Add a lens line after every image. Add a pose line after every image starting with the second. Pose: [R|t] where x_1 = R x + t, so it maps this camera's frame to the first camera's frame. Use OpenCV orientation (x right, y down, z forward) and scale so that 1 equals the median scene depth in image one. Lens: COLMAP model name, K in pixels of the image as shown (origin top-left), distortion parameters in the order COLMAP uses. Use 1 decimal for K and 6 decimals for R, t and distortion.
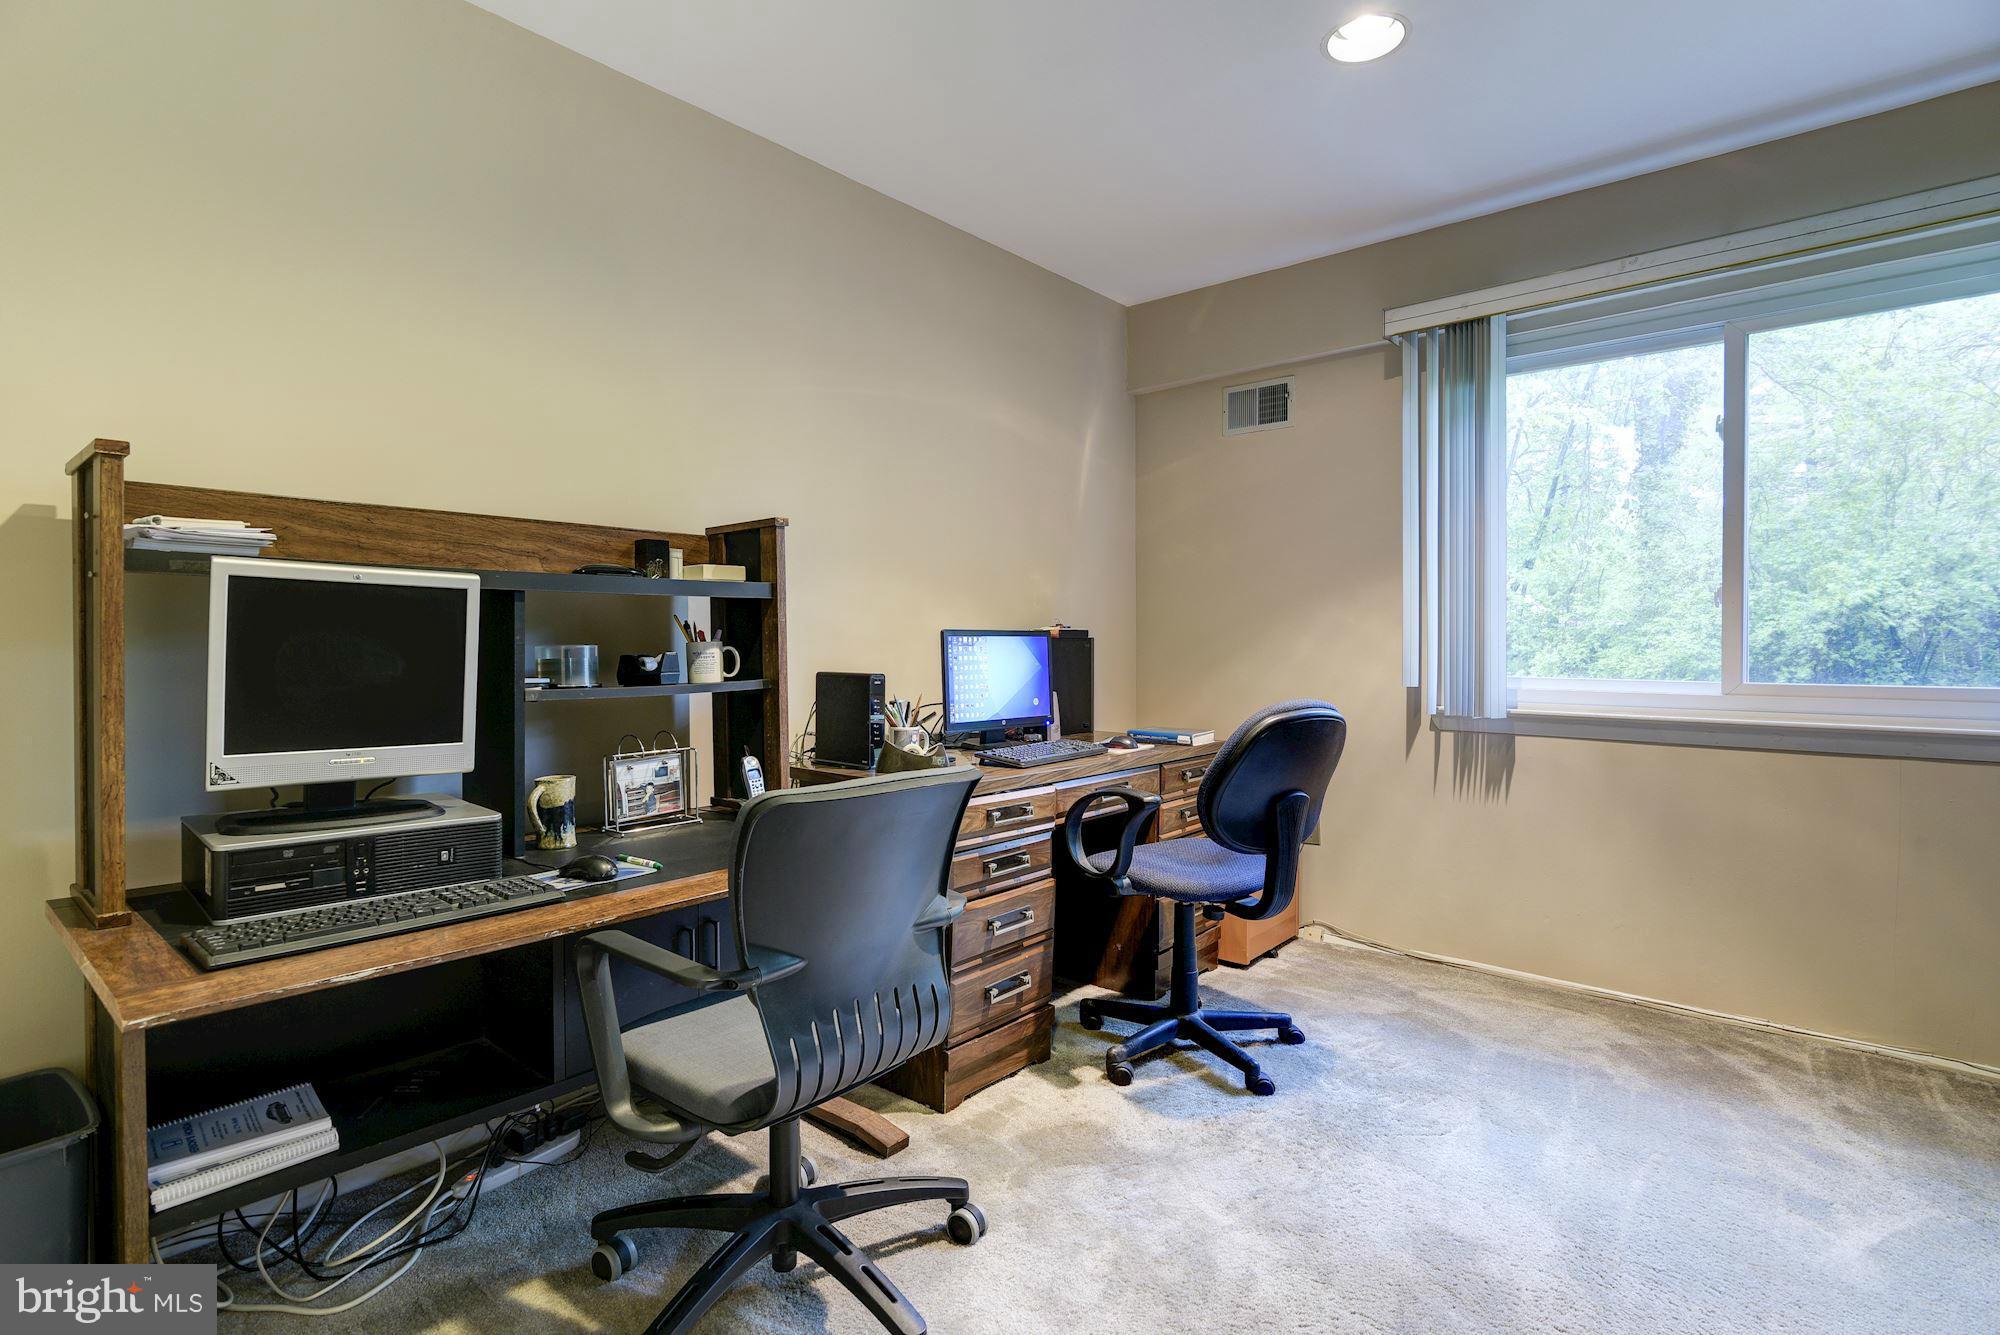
lens RADIAL K [[983.5, 0, 977.6], [0, 983.5, 665.6], [0, 0, 1]] dist [-0.006328, -0.000441]
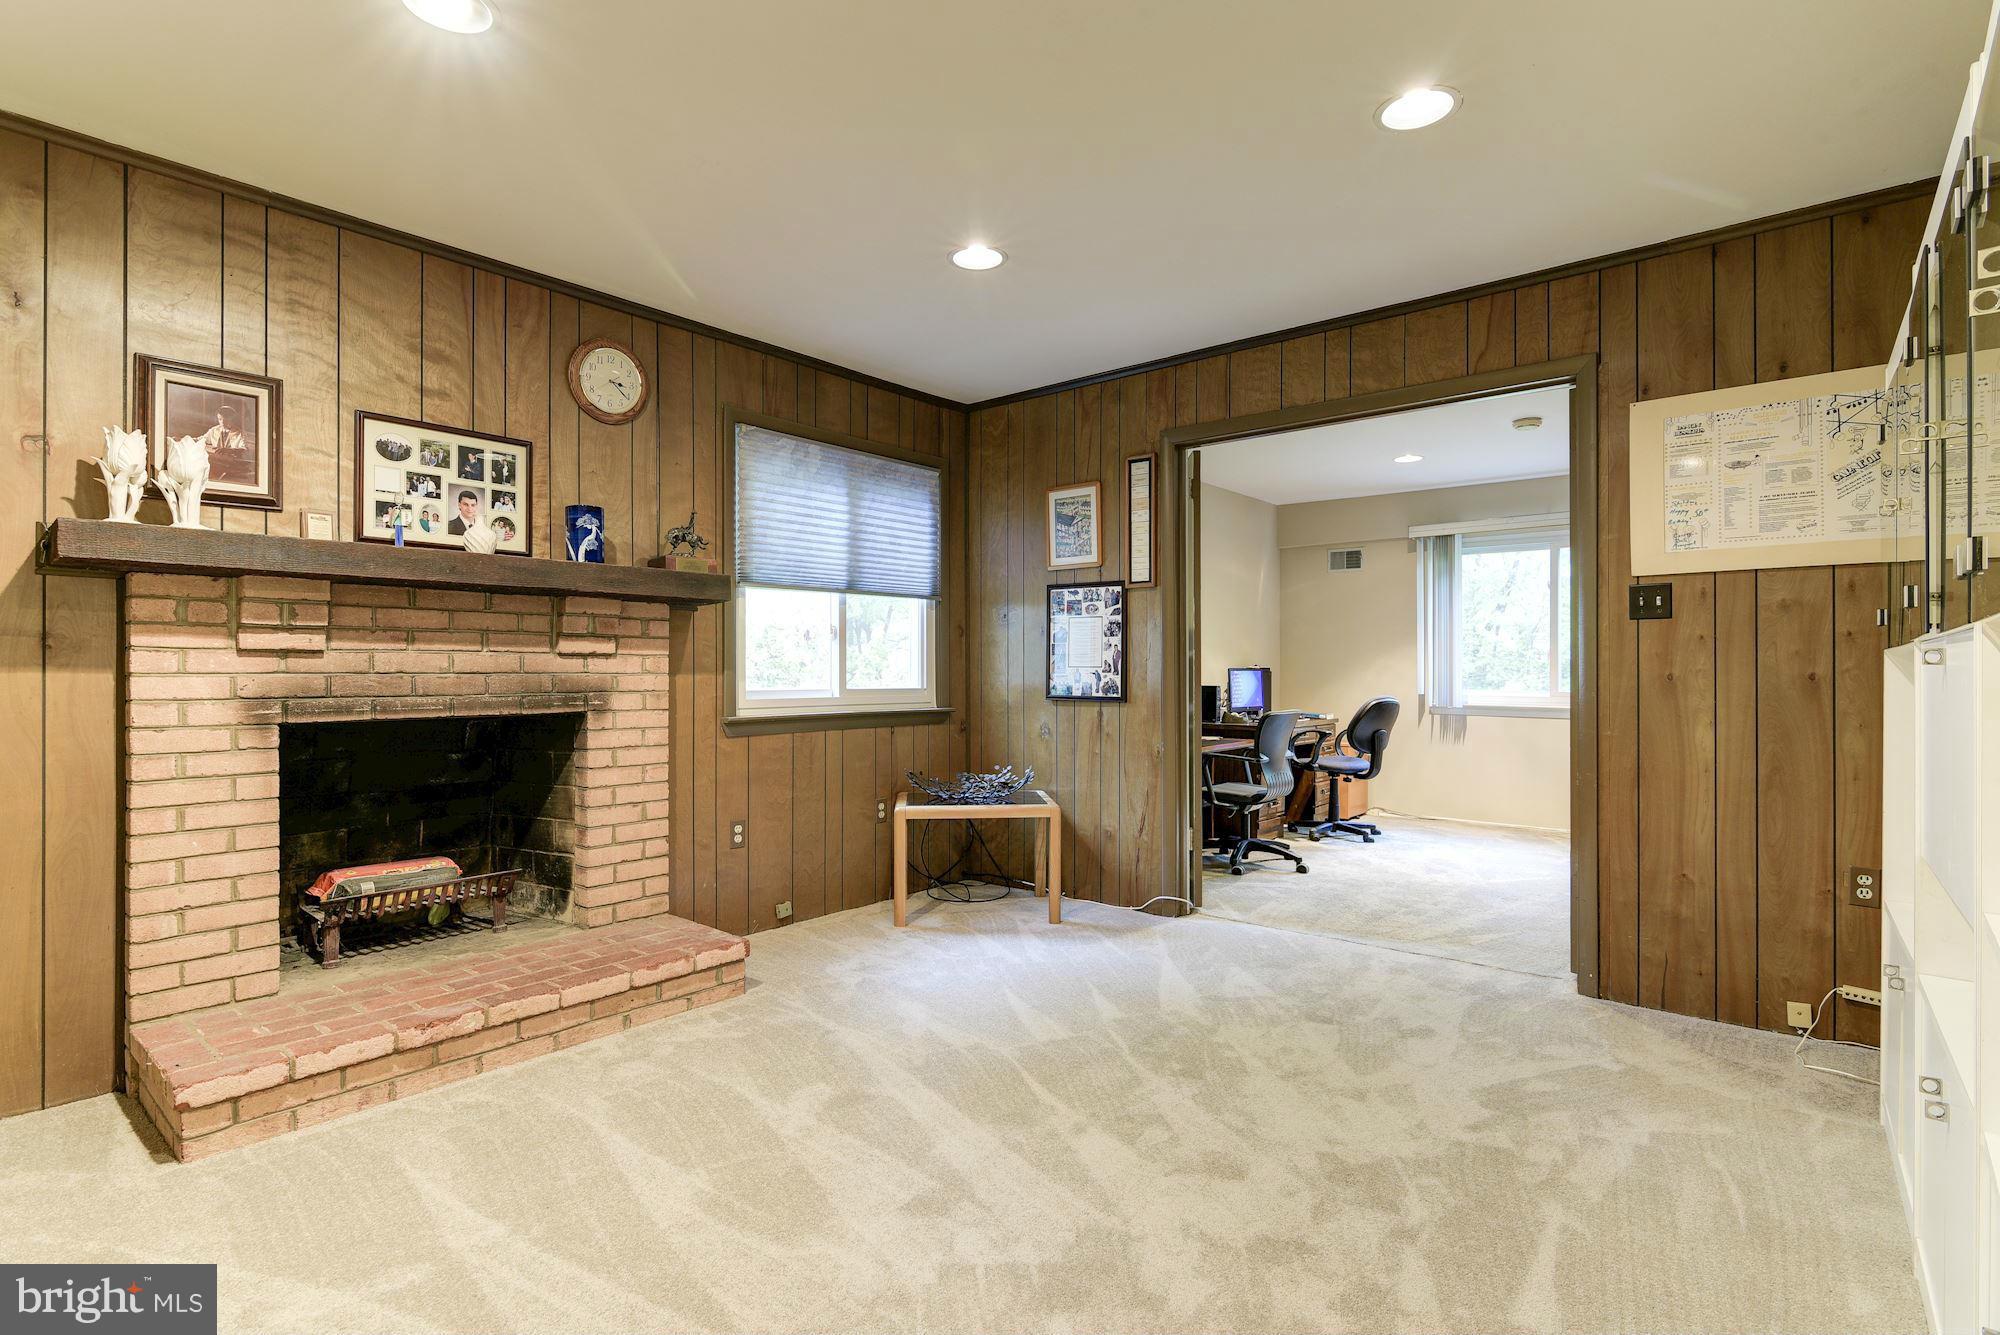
lens RADIAL K [[987.1, 0, 997.3], [0, 987.1, 675.1], [0, 0, 1]] dist [-0.003257, -0.001518]
pose [[0.999527, 0.003602, 0.030533, -0.687669], [-0.002998, 0.999799, -0.019818, 0.030279], [-0.030598, 0.019717, 0.999337, -1.414060]]
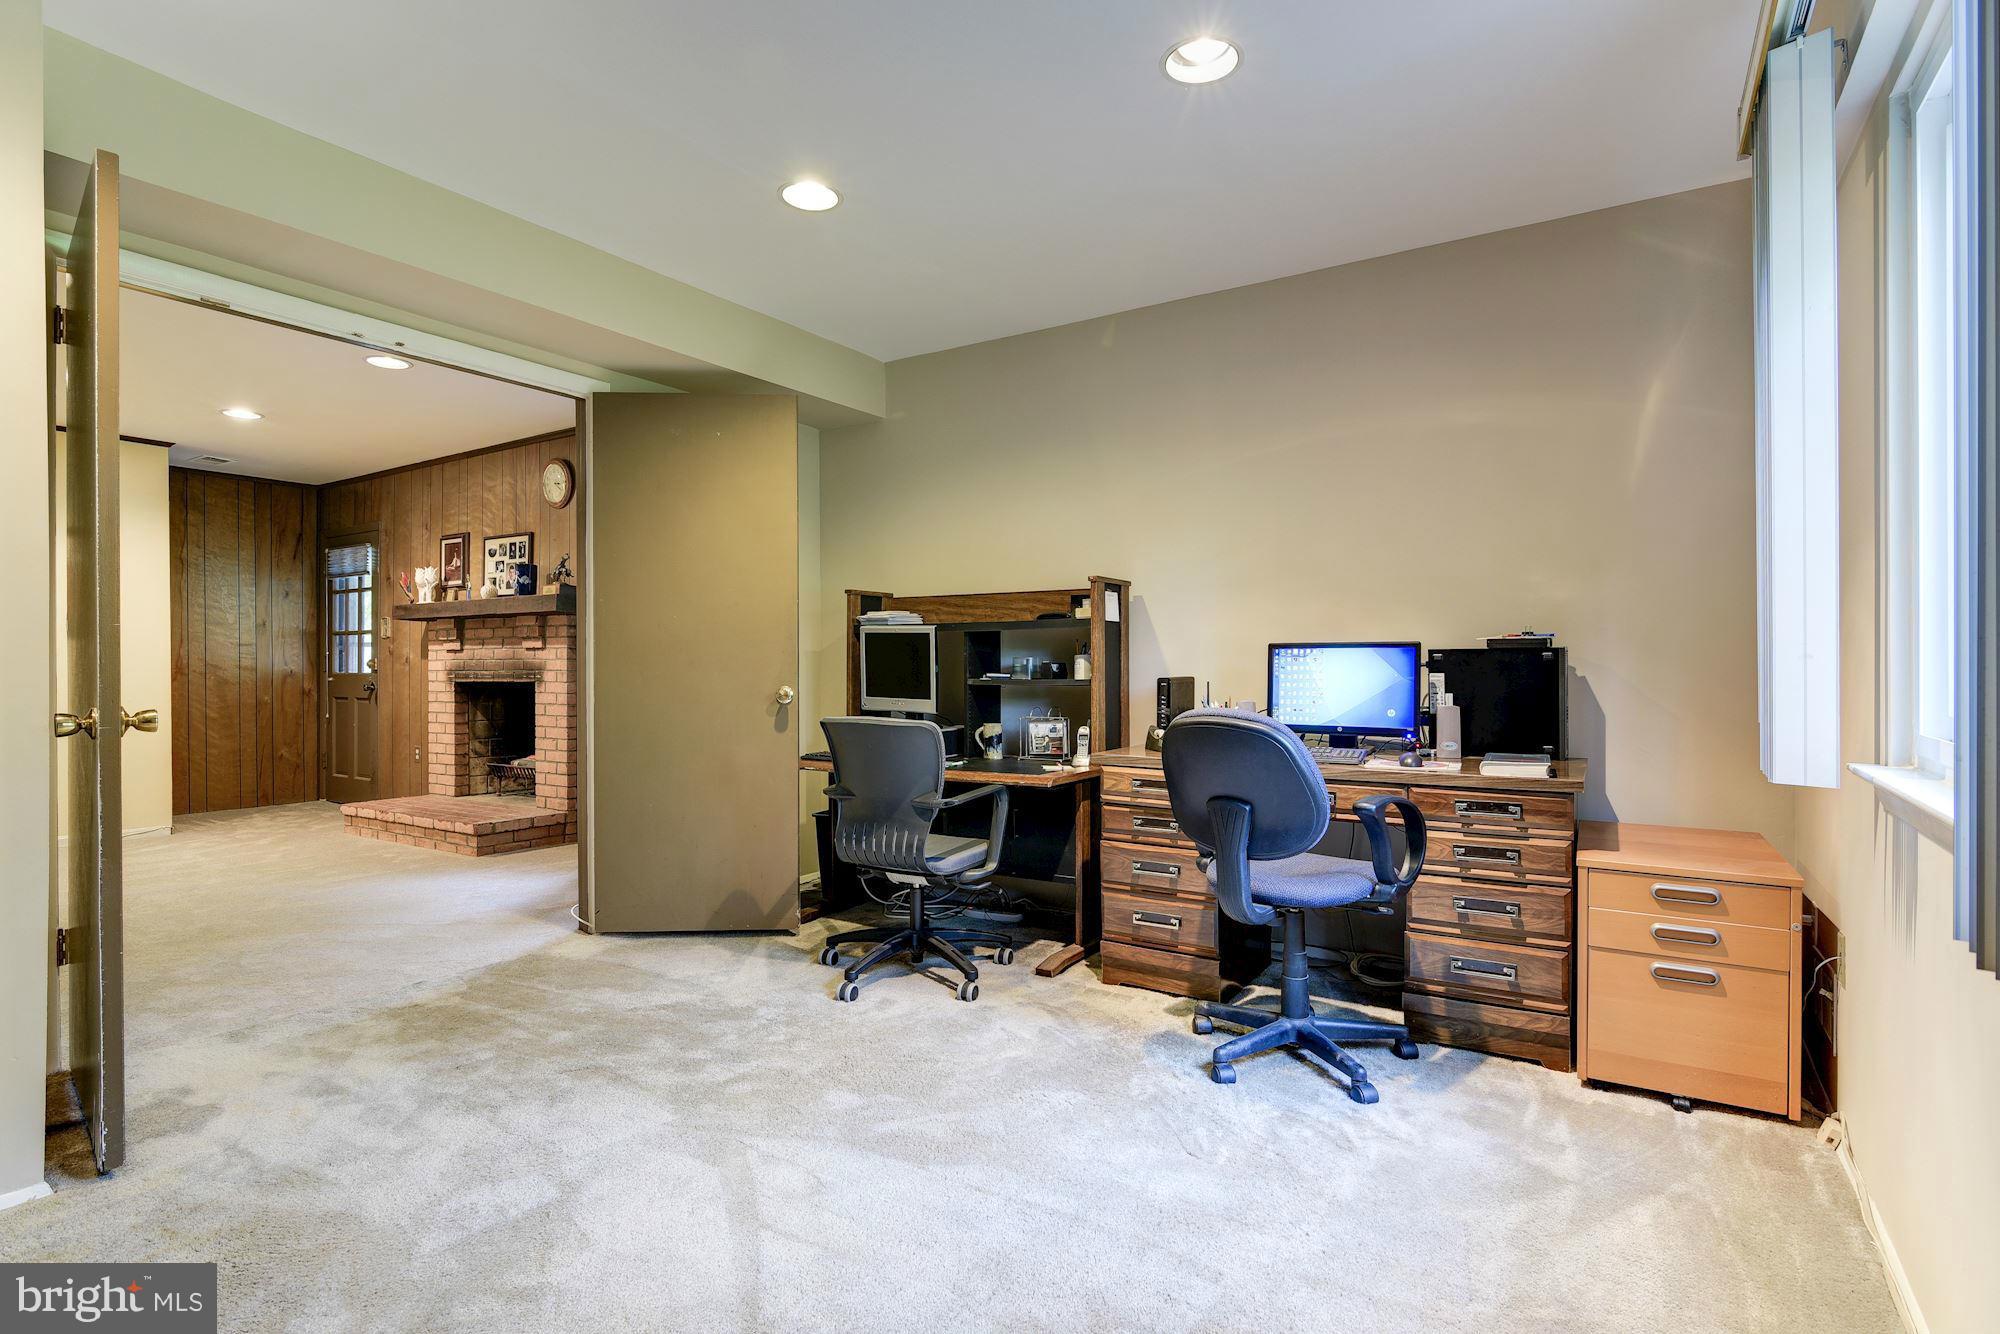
lens RADIAL K [[987.1, 0, 997.3], [0, 987.1, 674.6], [0, 0, 1]] dist [-0.003257, -0.001518]
pose [[0.146067, 0.014508, -0.989168, 1.082844], [-0.019793, 0.999735, 0.011740, -0.006562], [0.989077, 0.017864, 0.146316, 0.502667]]
